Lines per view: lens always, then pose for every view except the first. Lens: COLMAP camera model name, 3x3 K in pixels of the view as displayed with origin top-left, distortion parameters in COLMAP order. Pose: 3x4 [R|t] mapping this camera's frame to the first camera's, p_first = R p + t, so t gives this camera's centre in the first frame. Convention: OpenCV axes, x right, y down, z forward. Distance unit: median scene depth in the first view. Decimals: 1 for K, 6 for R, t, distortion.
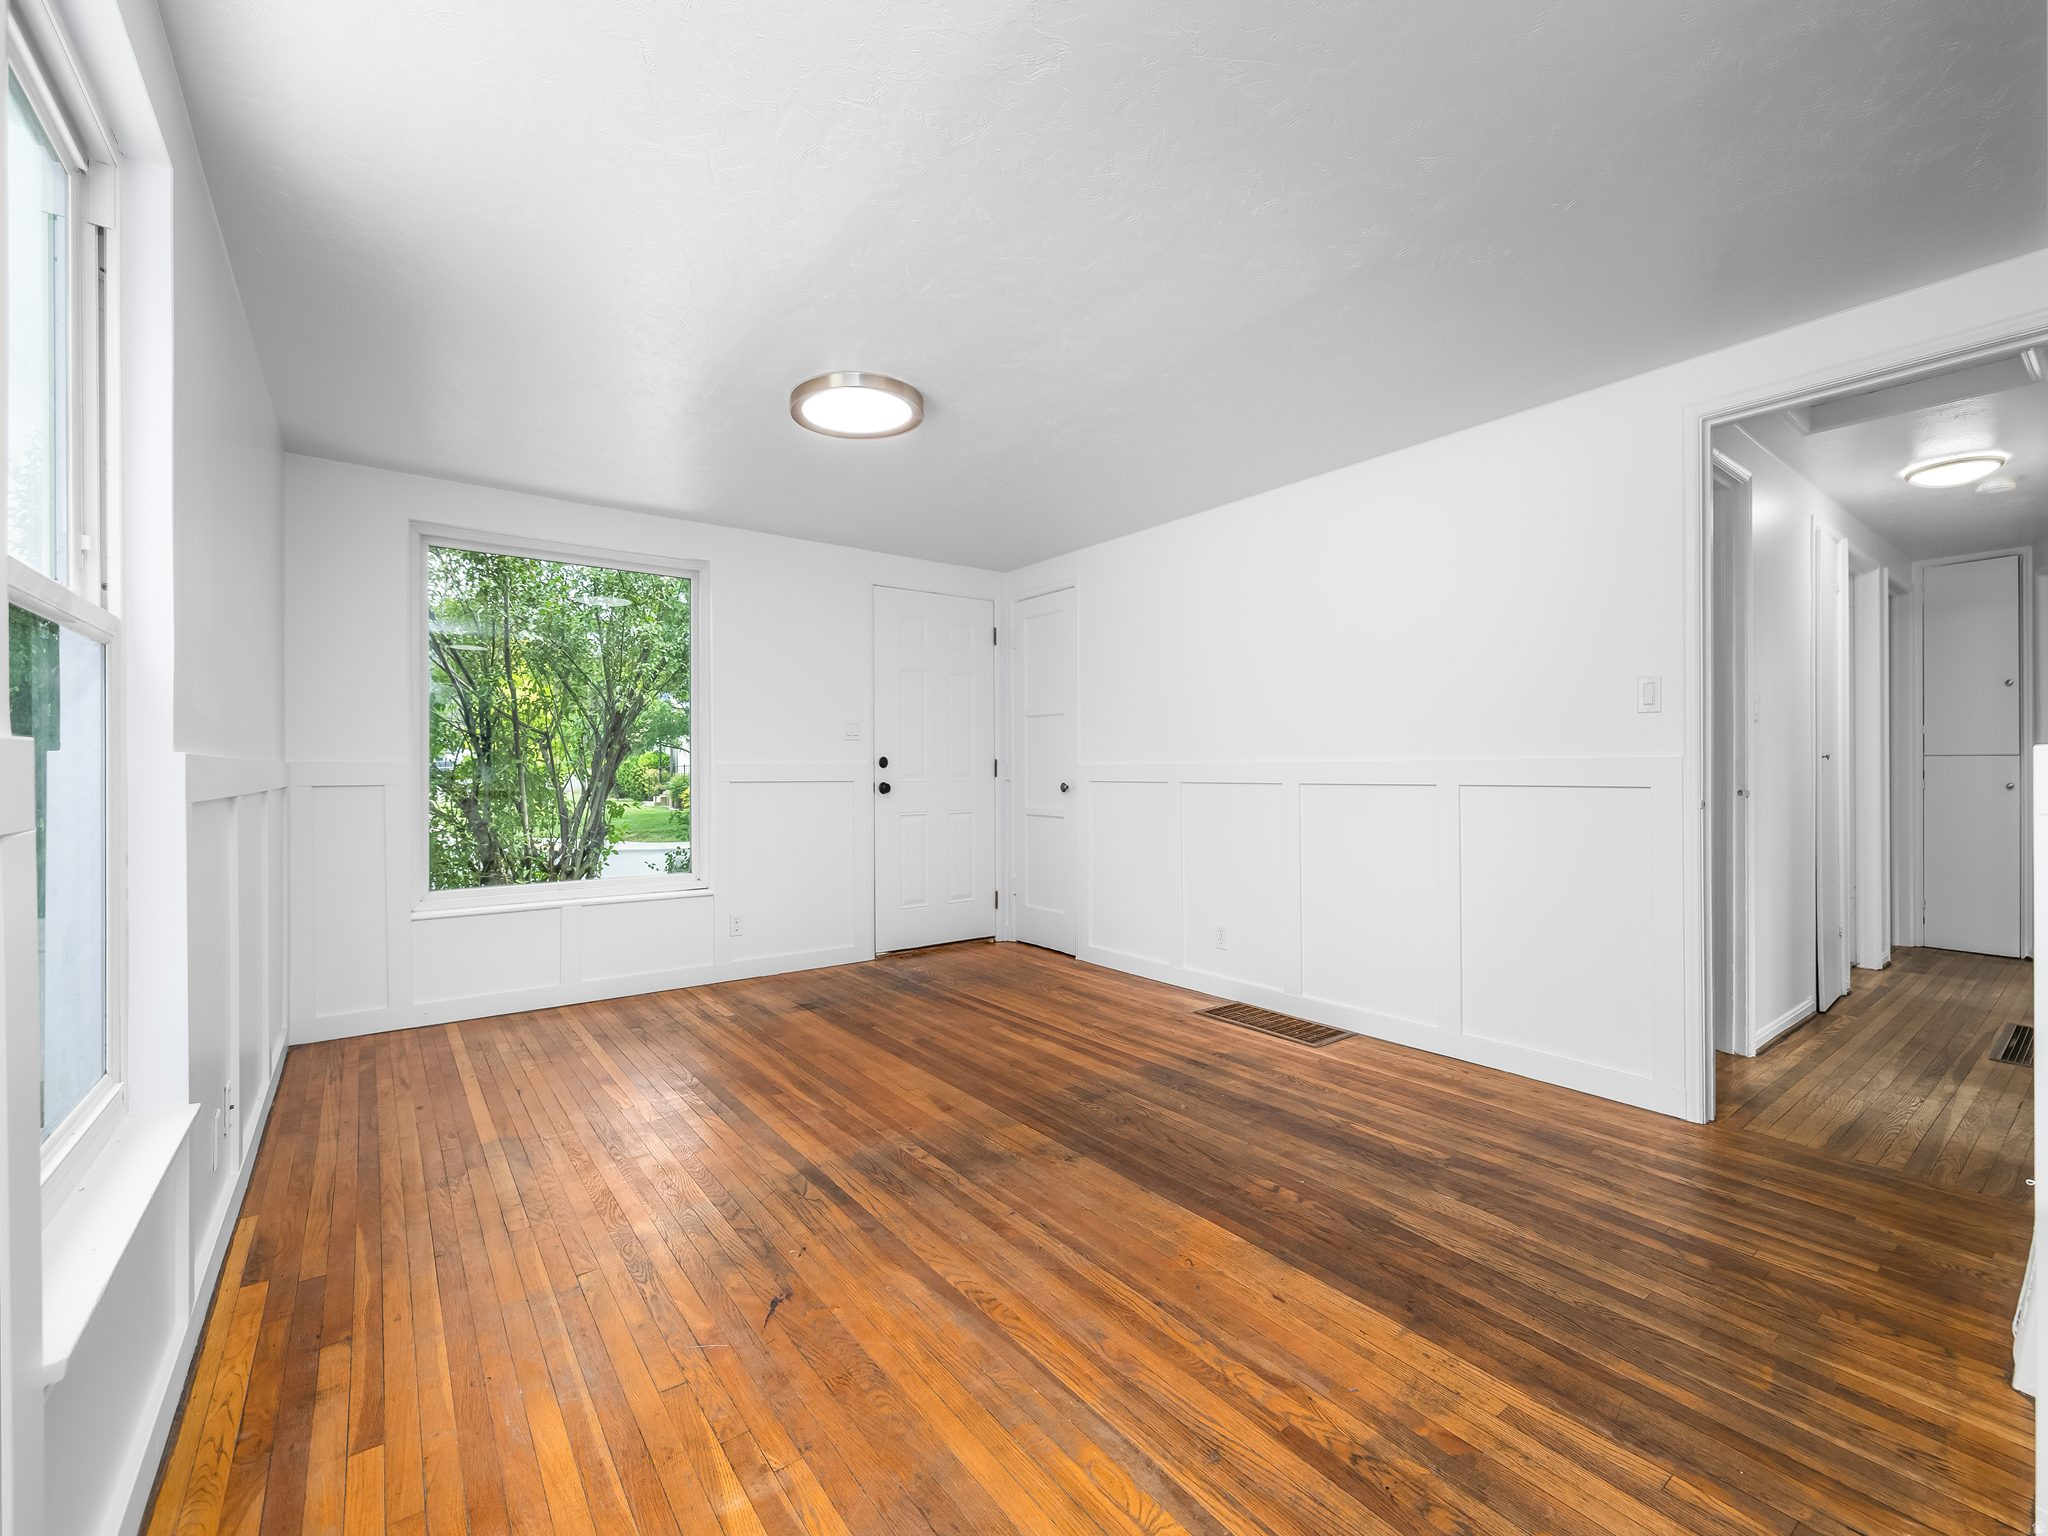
lens RADIAL K [[871.8, 0, 1010.5], [0, 871.8, 764.5], [0, 0, 1]] dist [0.000718, -0.000190]
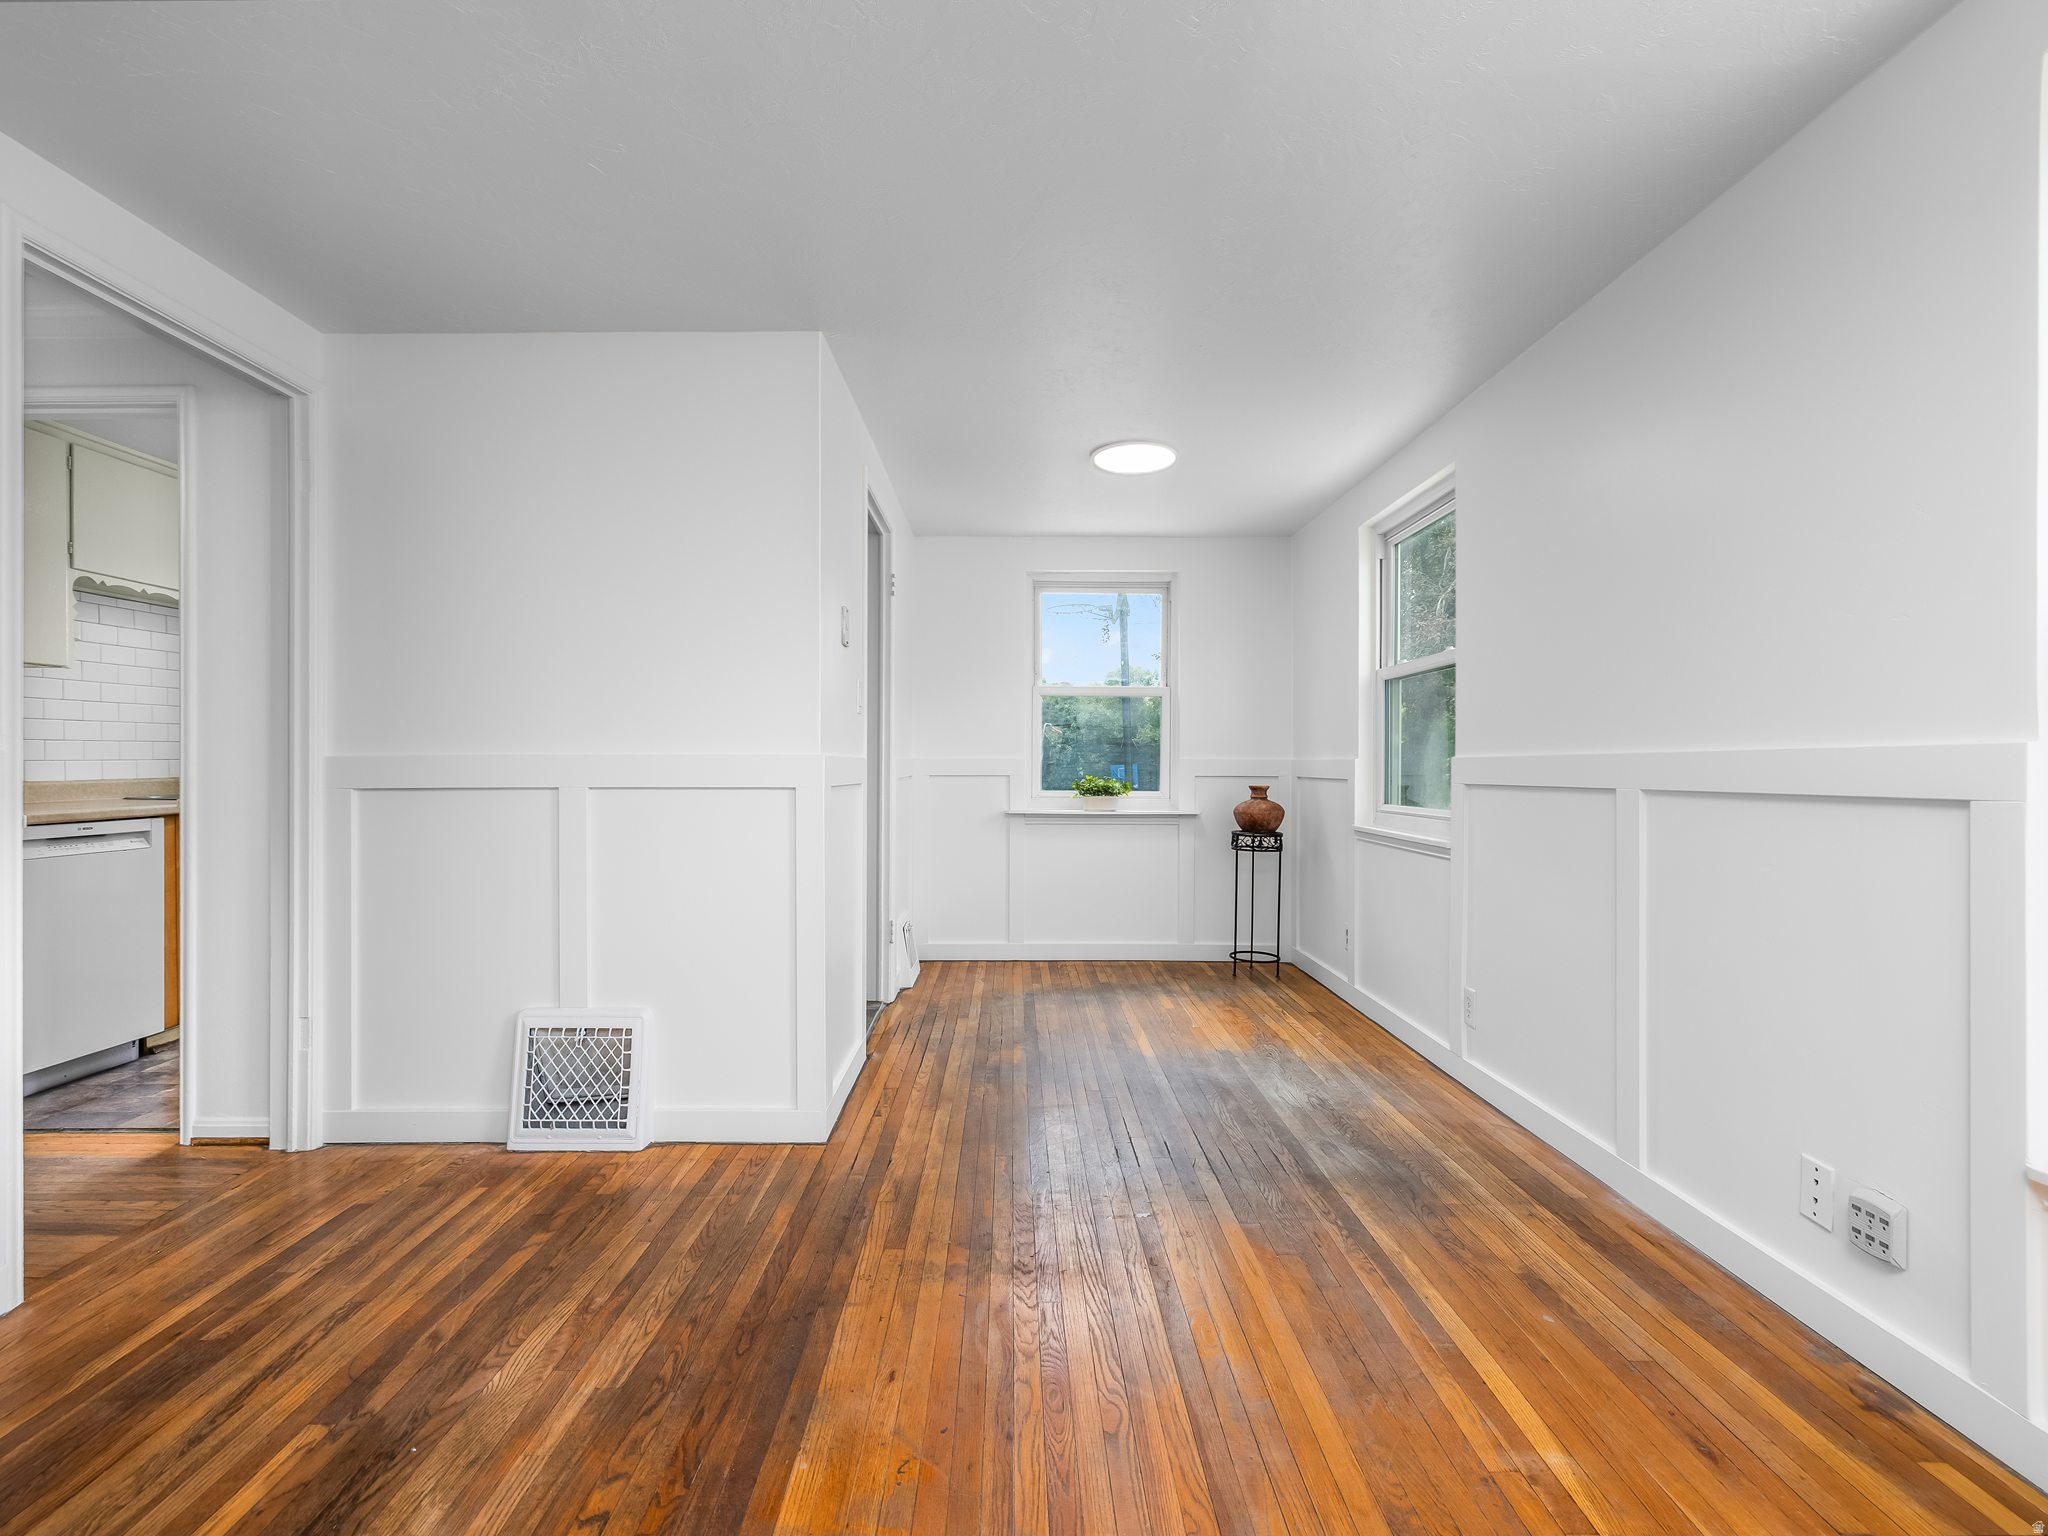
lens RADIAL K [[871.8, 0, 1012.2], [0, 871.8, 768.7], [0, 0, 1]] dist [0.000718, -0.000190]
pose [[-0.804857, 0.000528, 0.593468, -0.191127], [0.000556, 1.000000, -0.000136, 0.008495], [-0.593468, 0.000220, -0.804858, 1.033269]]
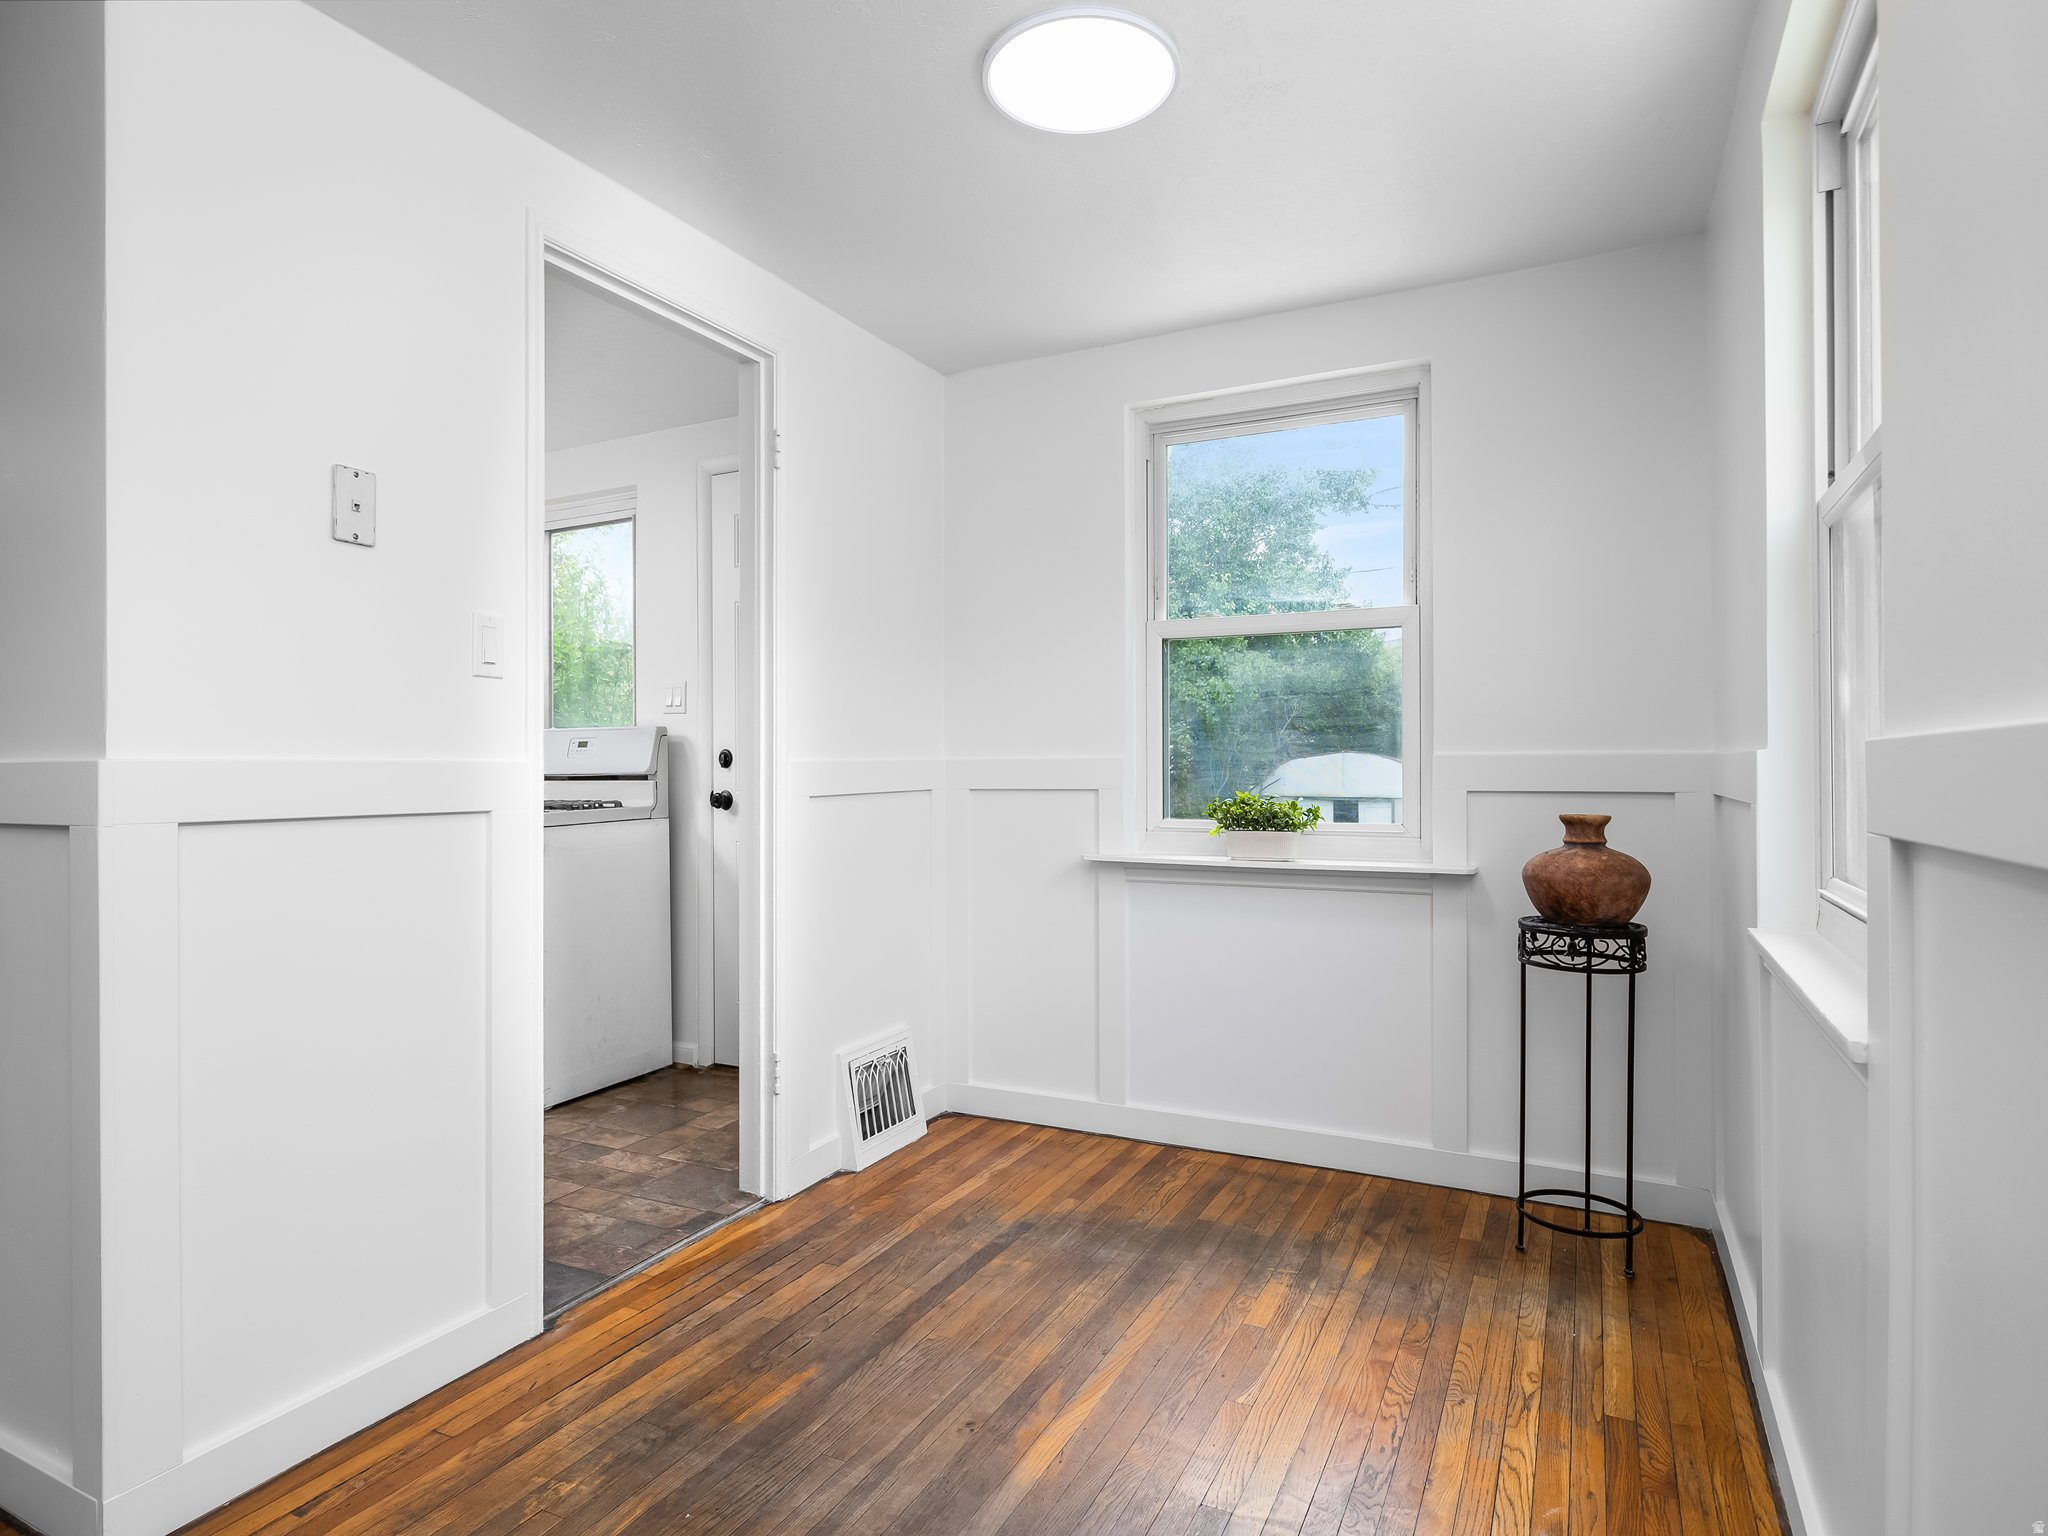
lens RADIAL K [[1126.9, 0, 1022.5], [0, 1126.9, 770.0], [0, 0, 1]] dist [-0.010084, 0.002248]
pose [[-0.447127, 0.005169, 0.894456, -0.201505], [0.006853, 0.999974, -0.002353, 0.002881], [-0.894444, 0.005078, -0.447151, 0.262740]]
